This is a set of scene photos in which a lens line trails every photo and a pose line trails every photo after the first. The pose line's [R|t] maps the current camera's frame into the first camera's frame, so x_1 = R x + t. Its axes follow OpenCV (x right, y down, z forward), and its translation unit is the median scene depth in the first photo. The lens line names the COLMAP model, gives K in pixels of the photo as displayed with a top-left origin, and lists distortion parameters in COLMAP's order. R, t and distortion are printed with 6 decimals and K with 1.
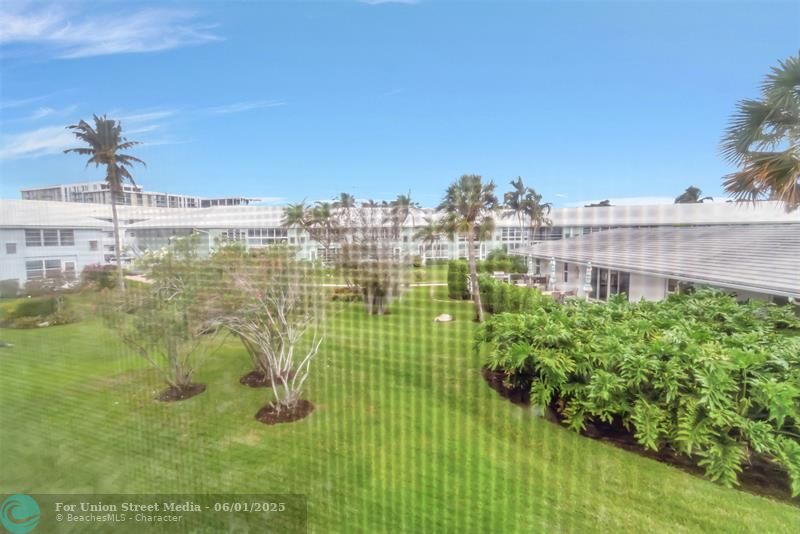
lens RADIAL K [[355.0, 0, 371.7], [0, 355.0, 254.9], [0, 0, 1]] dist [0.001782, 0.000079]
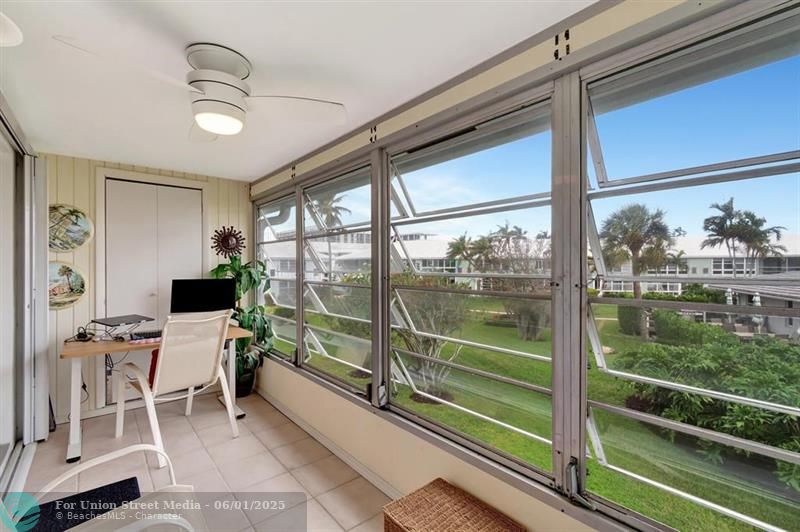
lens RADIAL K [[356.3, 0, 390.8], [0, 356.3, 262.5], [0, 0, 1]] dist [0.001518, -0.000177]
pose [[0.901235, 0.001274, -0.433329, 0.087611], [-0.031475, 0.997547, -0.062529, 0.014576], [0.432186, 0.069992, 0.899064, -0.132945]]
